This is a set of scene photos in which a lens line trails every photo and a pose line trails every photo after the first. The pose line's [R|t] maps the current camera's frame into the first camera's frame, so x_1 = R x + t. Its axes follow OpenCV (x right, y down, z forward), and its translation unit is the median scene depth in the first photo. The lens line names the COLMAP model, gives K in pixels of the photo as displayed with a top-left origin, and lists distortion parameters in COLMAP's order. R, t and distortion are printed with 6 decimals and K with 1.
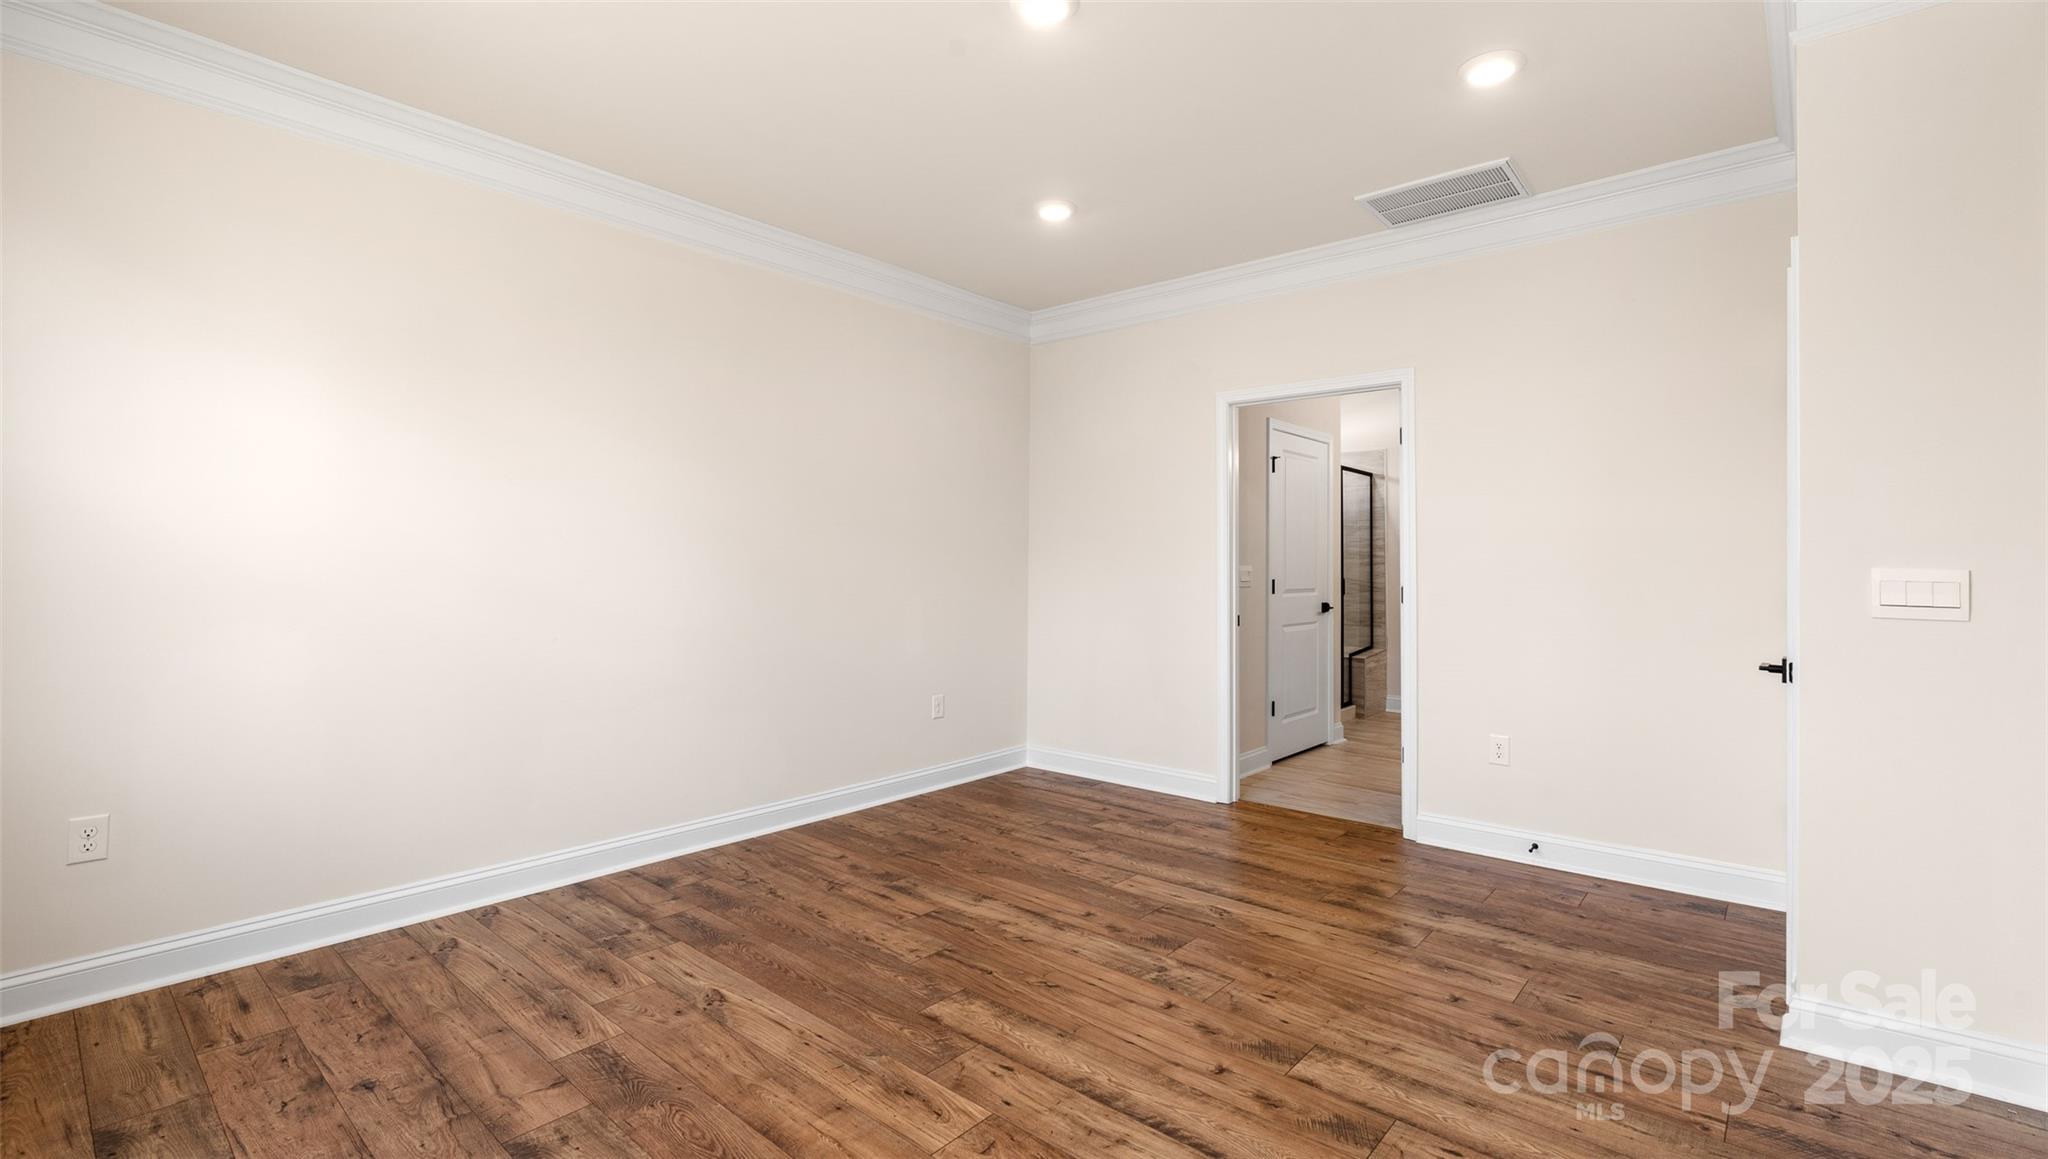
lens RADIAL K [[890.1, 0, 1028.1], [0, 890.1, 578.1], [0, 0, 1]] dist [-0.004404, 0.000583]
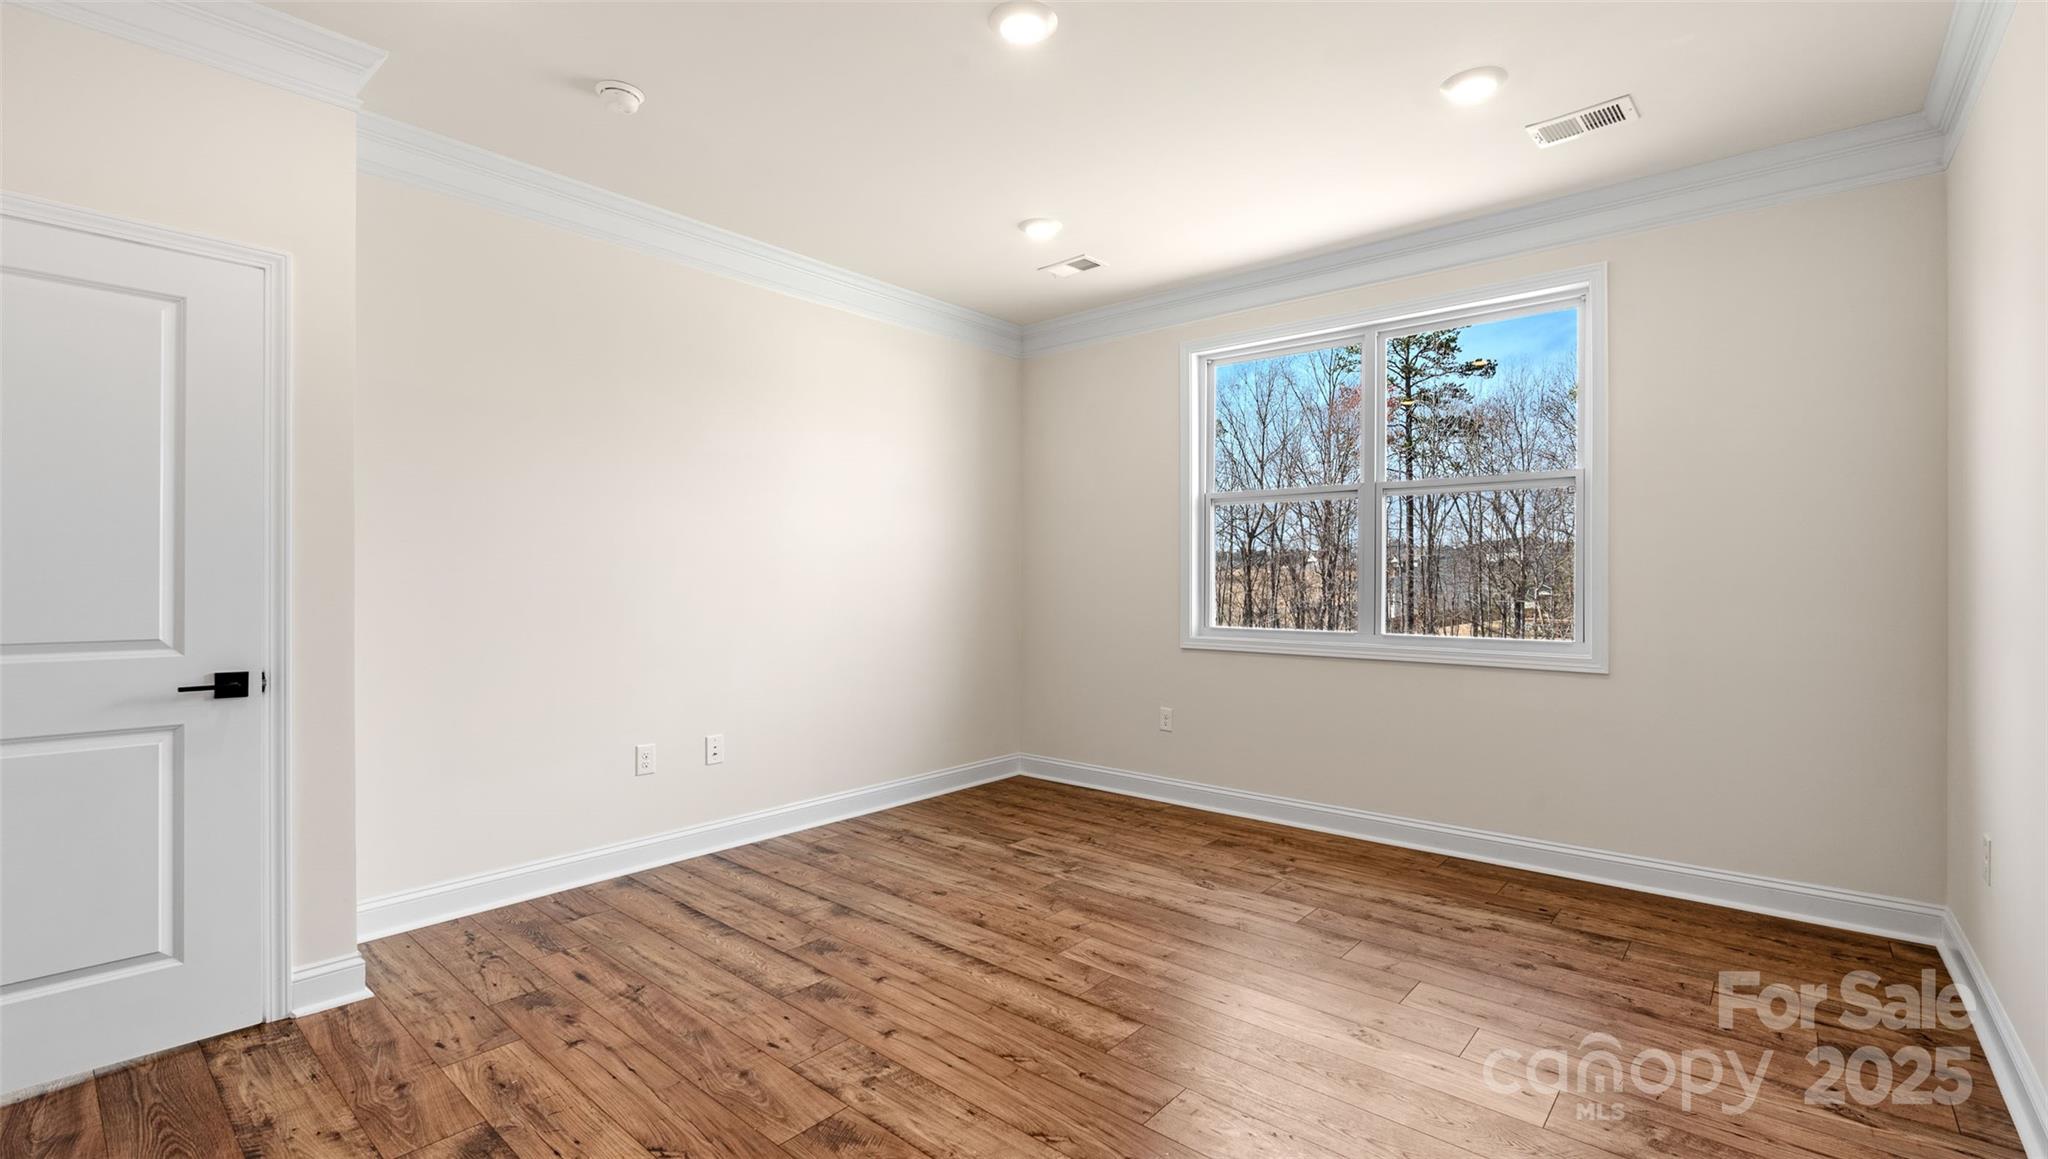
lens RADIAL K [[890.1, 0, 1028.1], [0, 890.1, 578.1], [0, 0, 1]] dist [-0.004404, 0.000583]
pose [[-0.999988, -0.004098, -0.002853, 0.012826], [-0.004140, 0.999882, 0.014800, -0.029999], [0.002792, 0.014812, -0.999886, 2.080865]]
